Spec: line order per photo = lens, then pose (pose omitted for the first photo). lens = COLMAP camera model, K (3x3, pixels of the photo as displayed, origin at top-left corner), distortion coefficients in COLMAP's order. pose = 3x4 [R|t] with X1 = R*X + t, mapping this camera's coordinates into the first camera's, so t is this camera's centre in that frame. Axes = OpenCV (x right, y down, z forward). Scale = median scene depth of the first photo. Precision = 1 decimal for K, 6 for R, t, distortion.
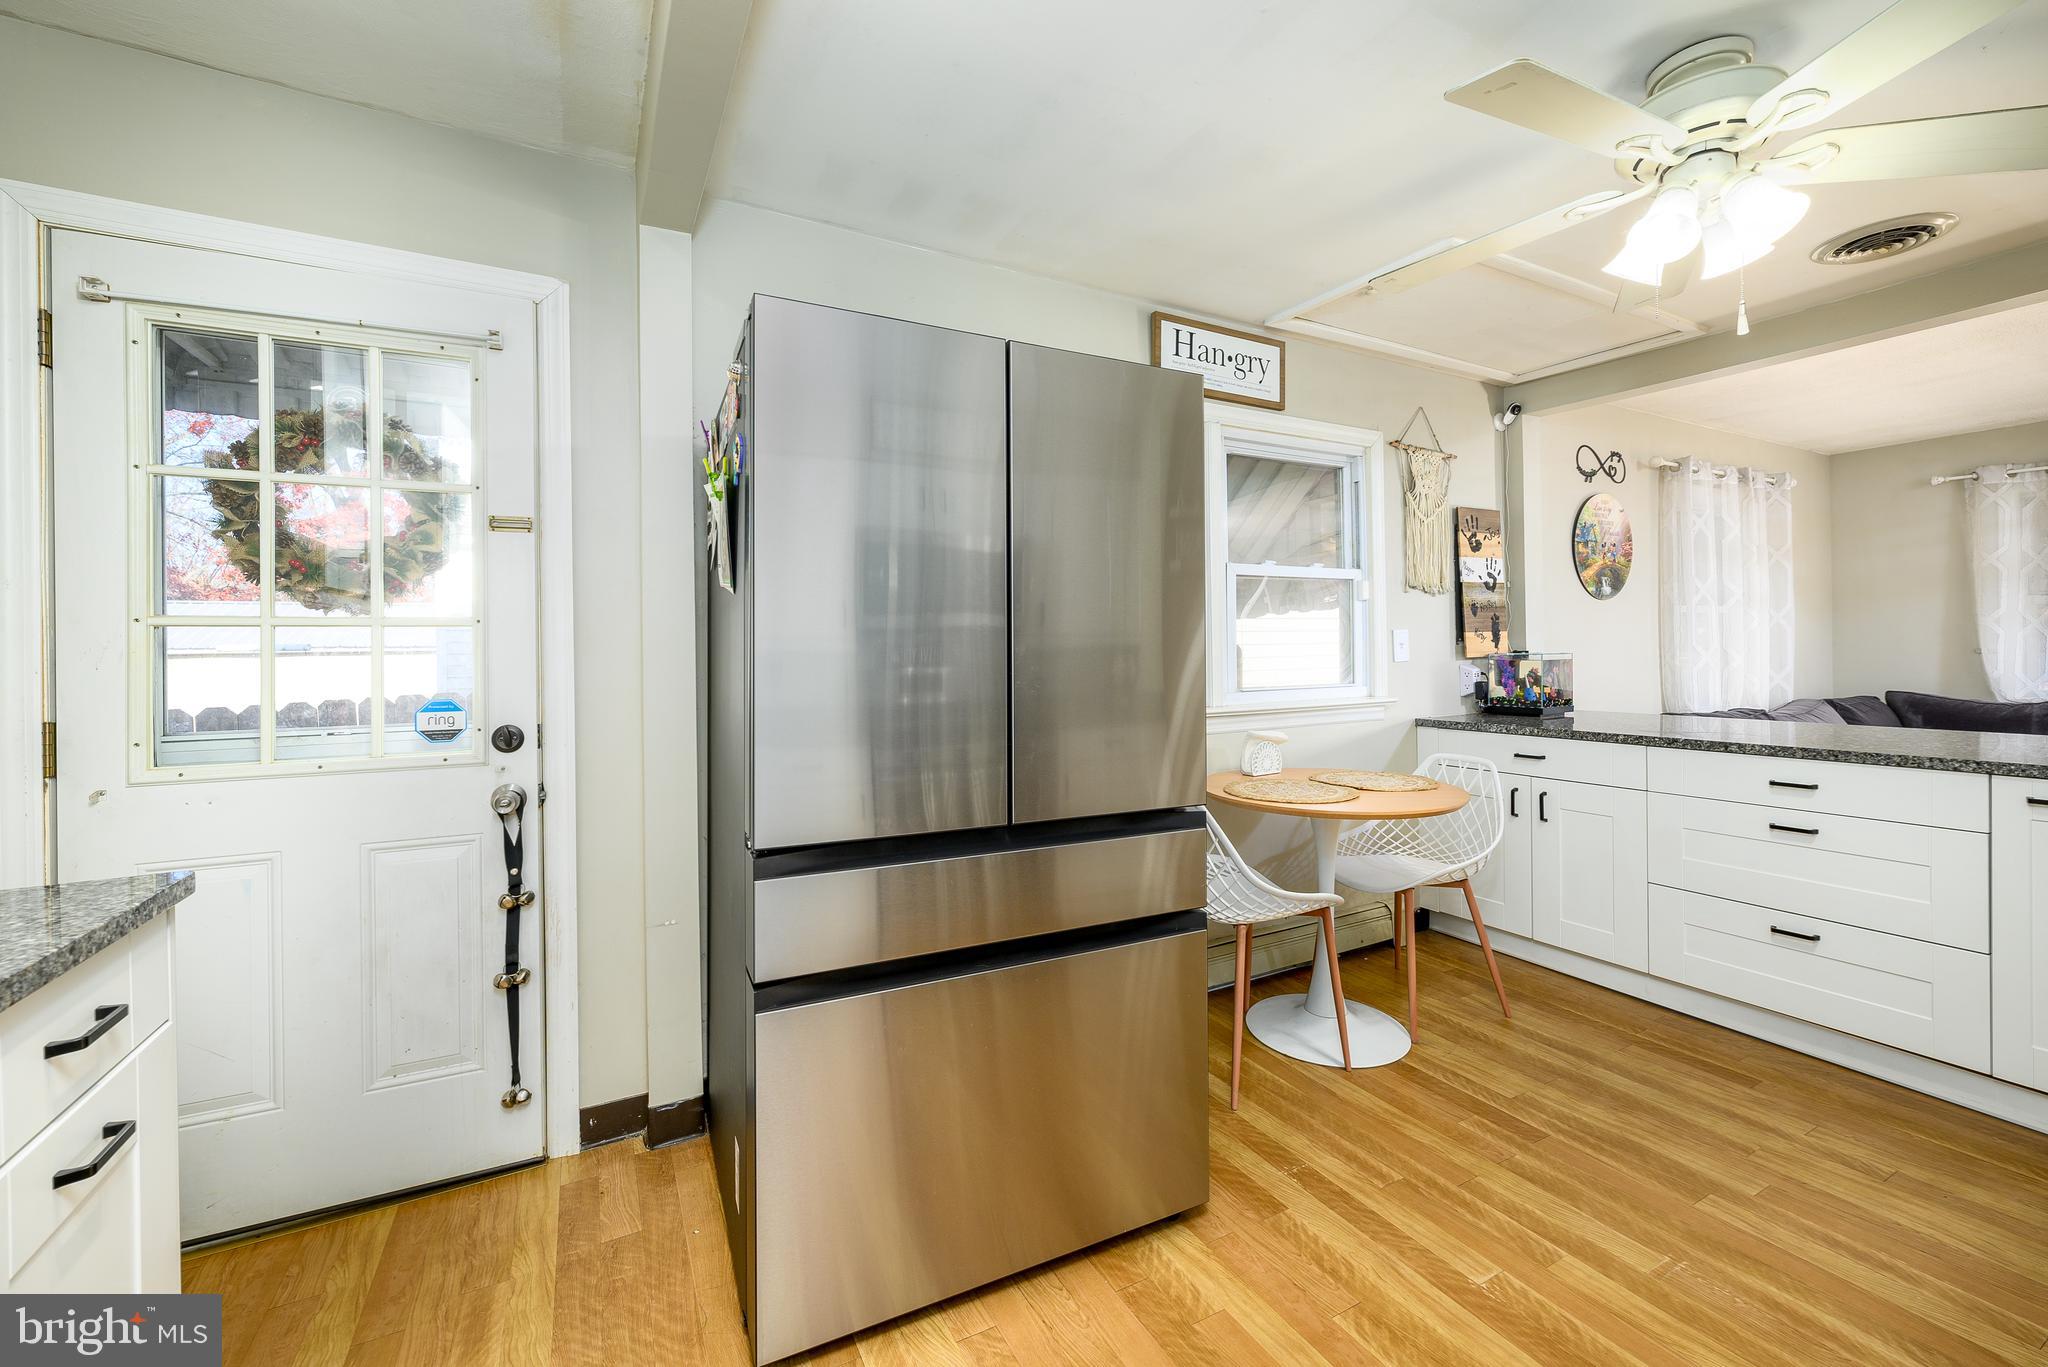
lens RADIAL K [[827.6, 0, 1027.5], [0, 827.6, 657.3], [0, 0, 1]] dist [-0.001739, -0.000087]
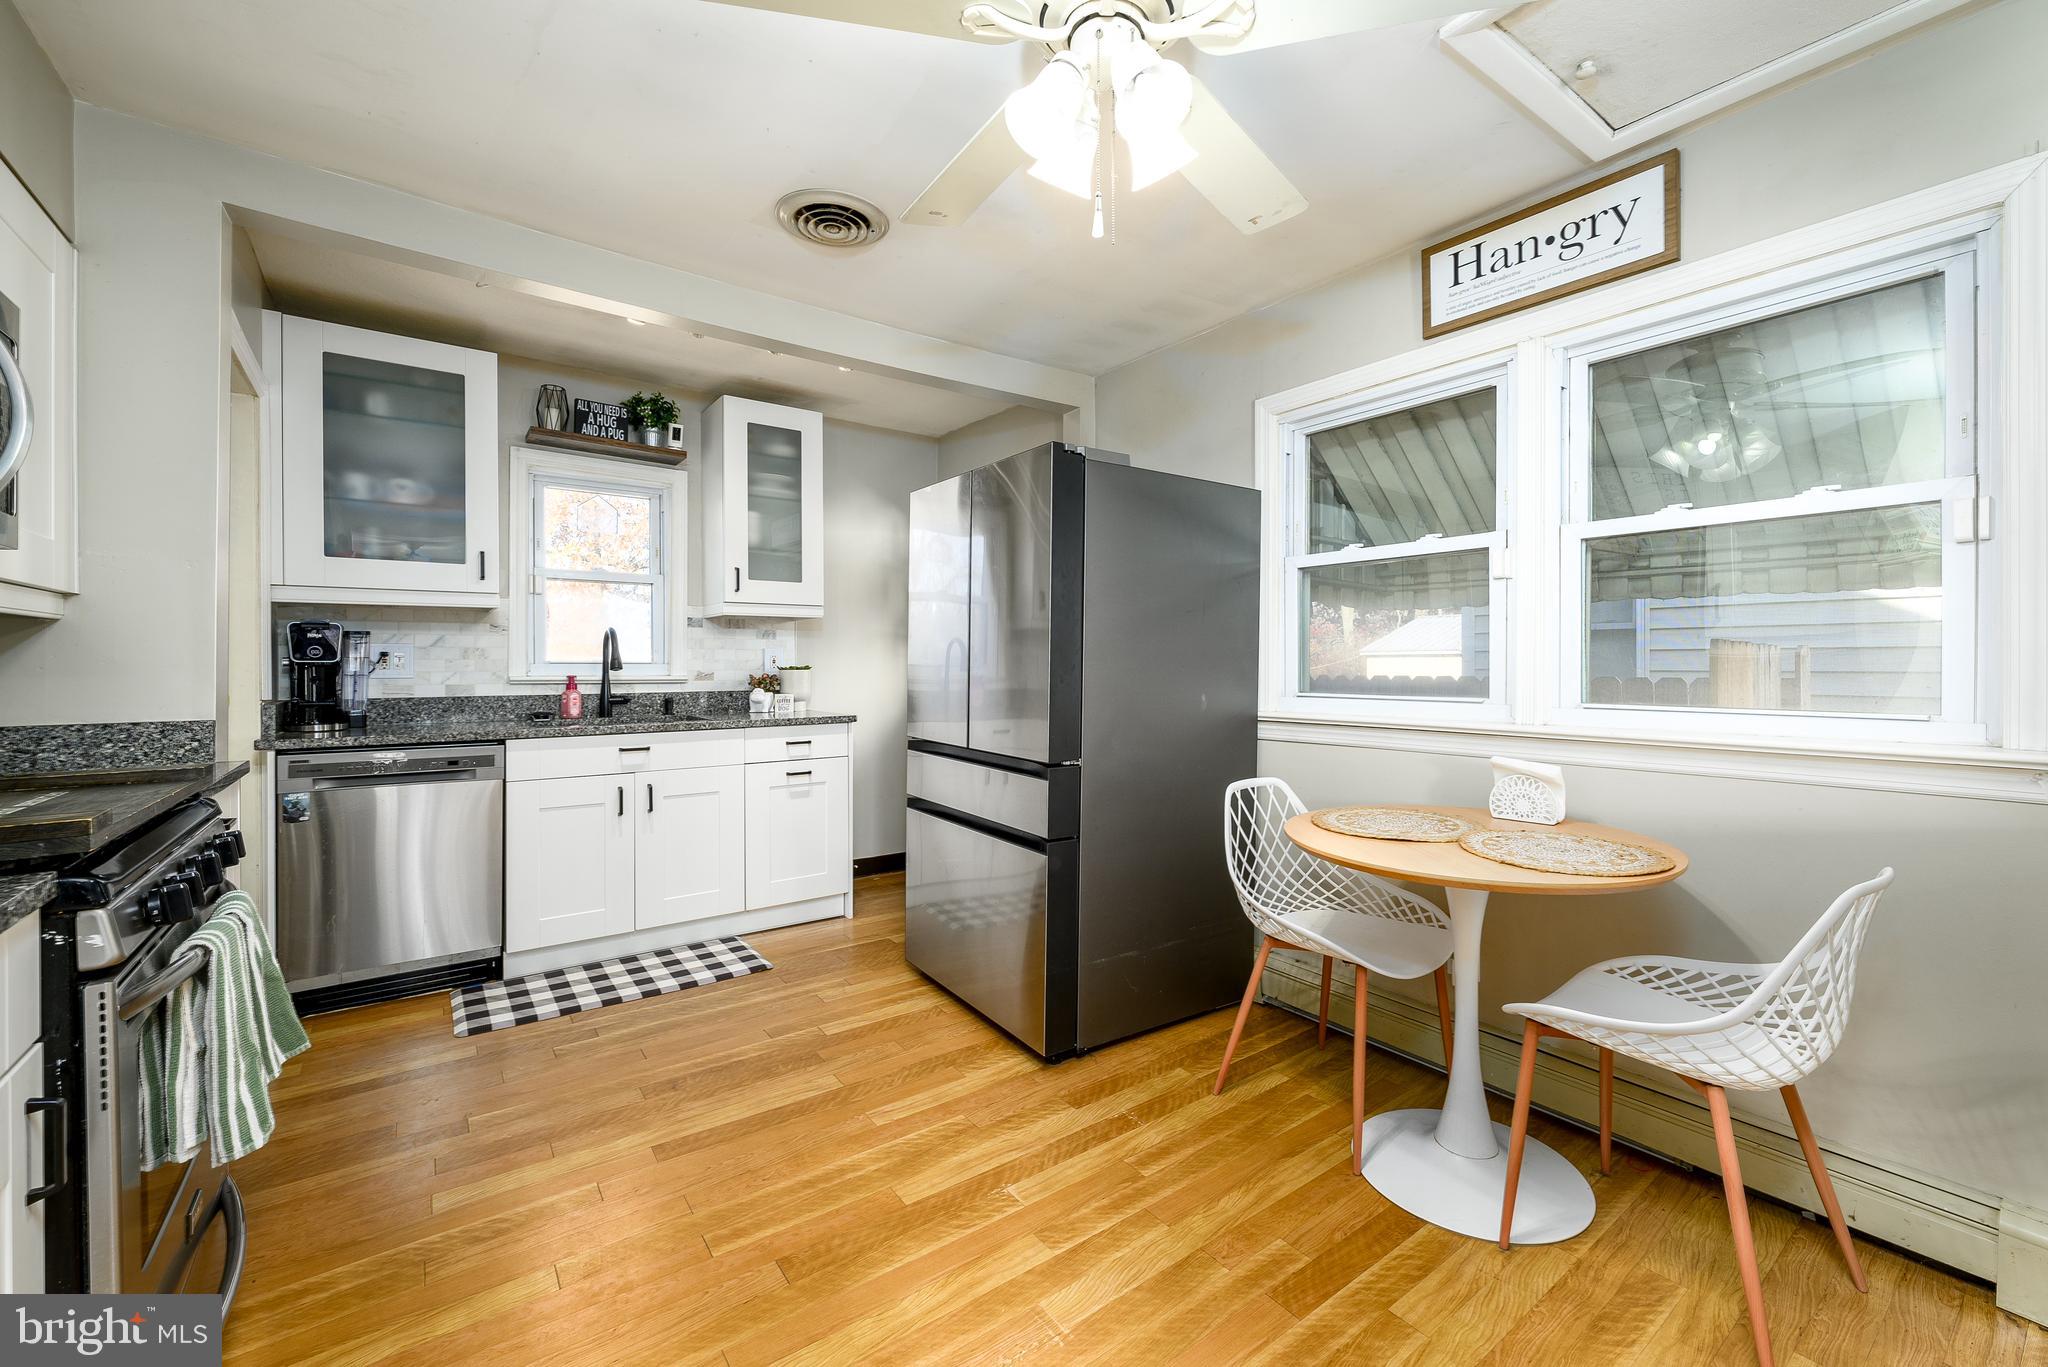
lens RADIAL K [[827.6, 0, 1032.4], [0, 827.6, 667.9], [0, 0, 1]] dist [-0.001739, -0.000087]
pose [[0.141338, 0.021066, -0.989737, 1.328267], [-0.007760, 0.999766, 0.020172, -0.003547], [0.989931, 0.004830, 0.141469, 0.677836]]
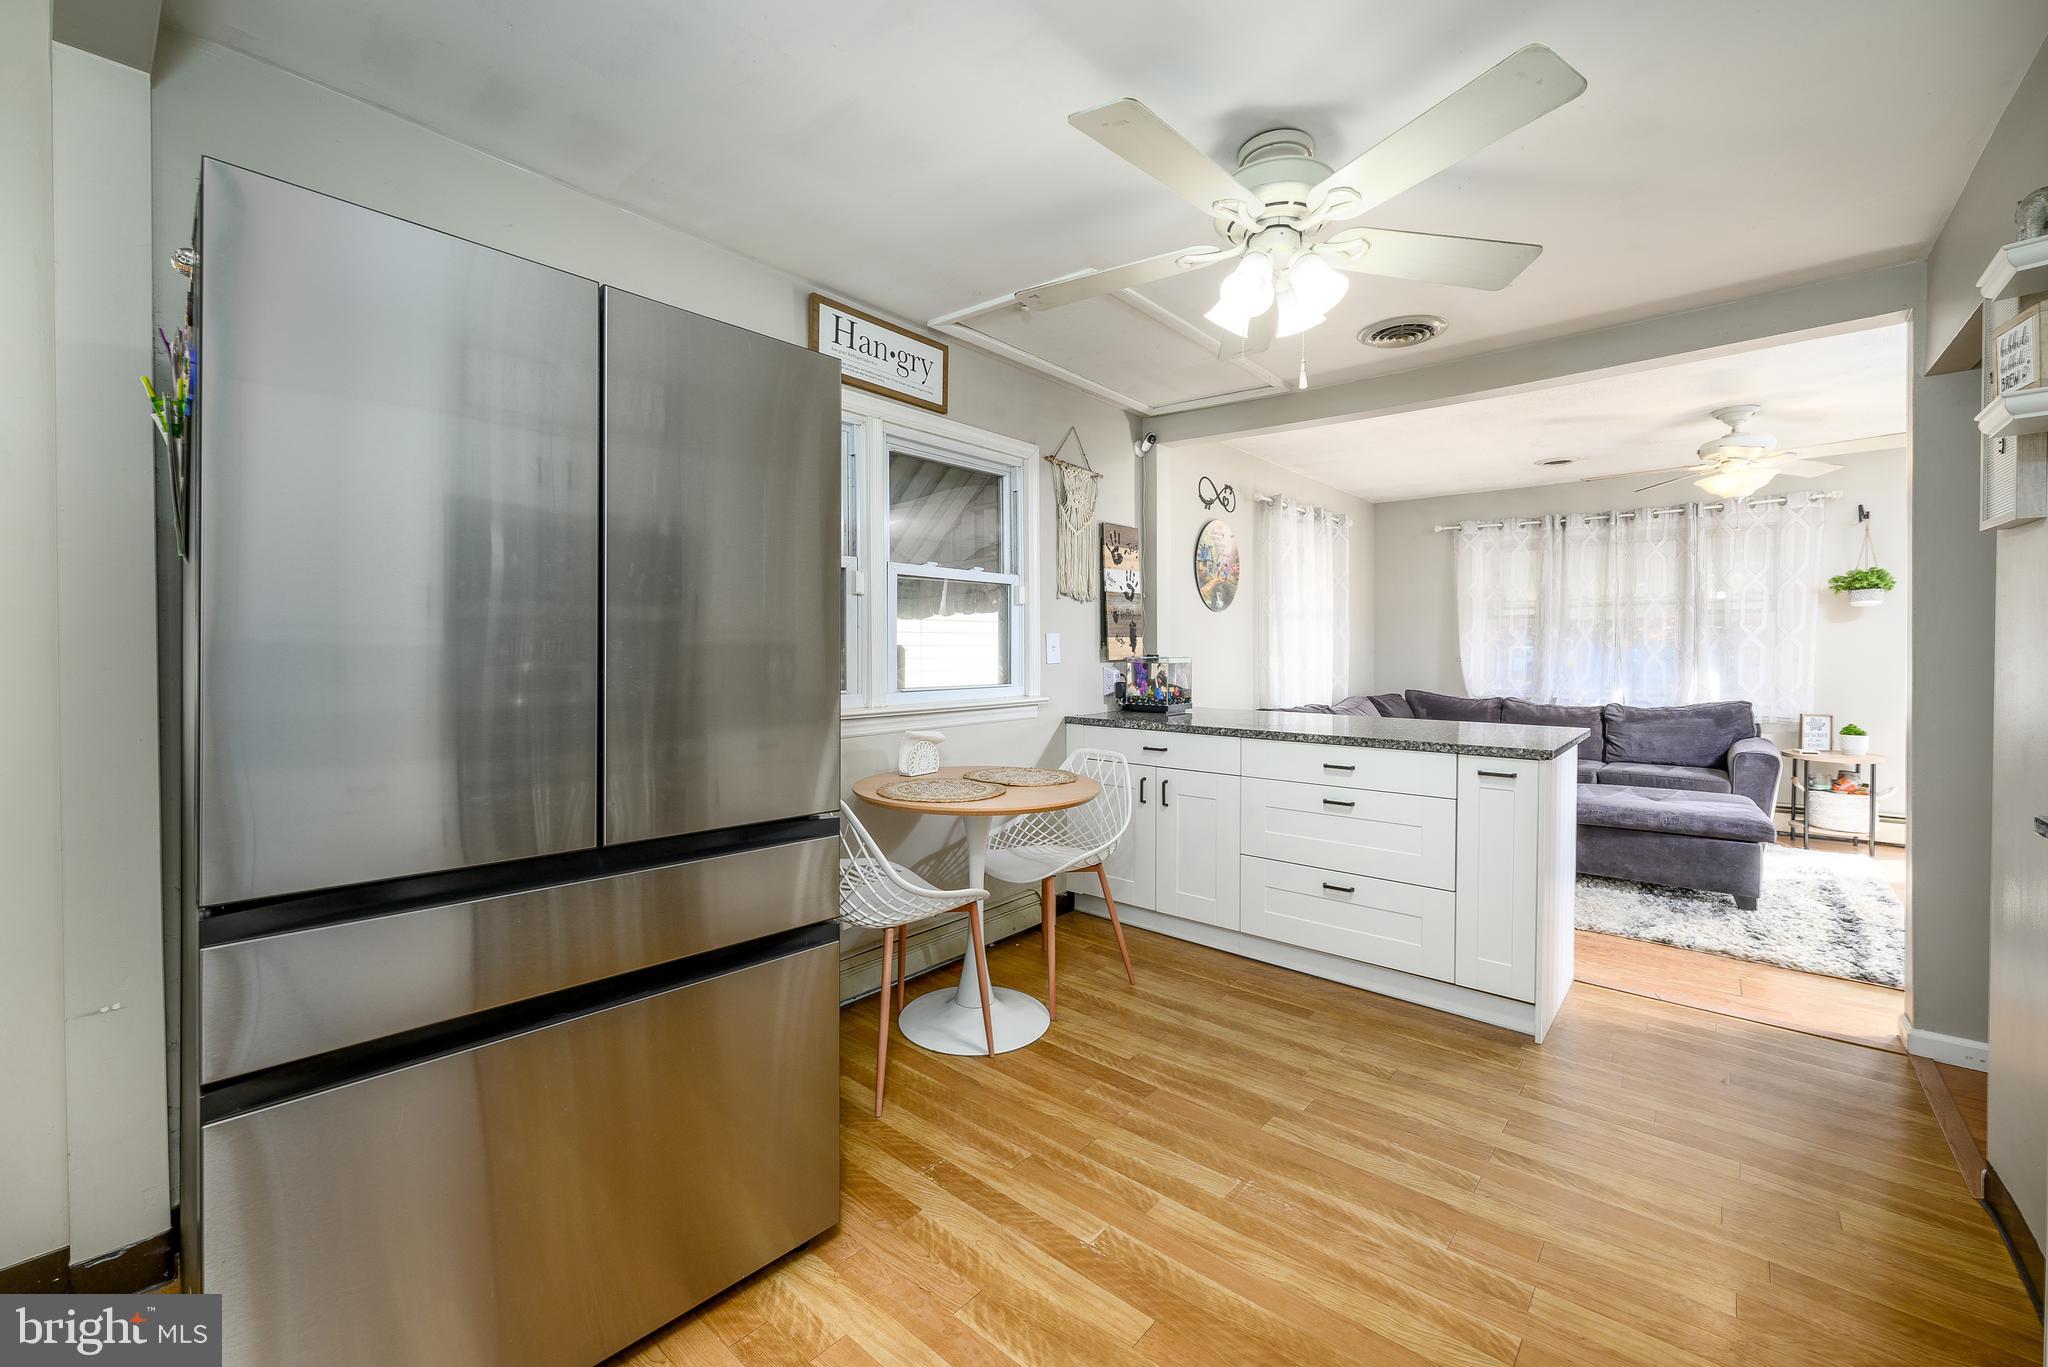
lens RADIAL K [[827.6, 0, 1024.1], [0, 827.6, 665.5], [0, 0, 1]] dist [-0.001739, -0.000087]
pose [[0.933552, 0.008619, 0.358340, 0.059687], [-0.011968, 0.999903, 0.007128, 0.001567], [-0.358243, -0.010943, 0.933564, 0.028295]]
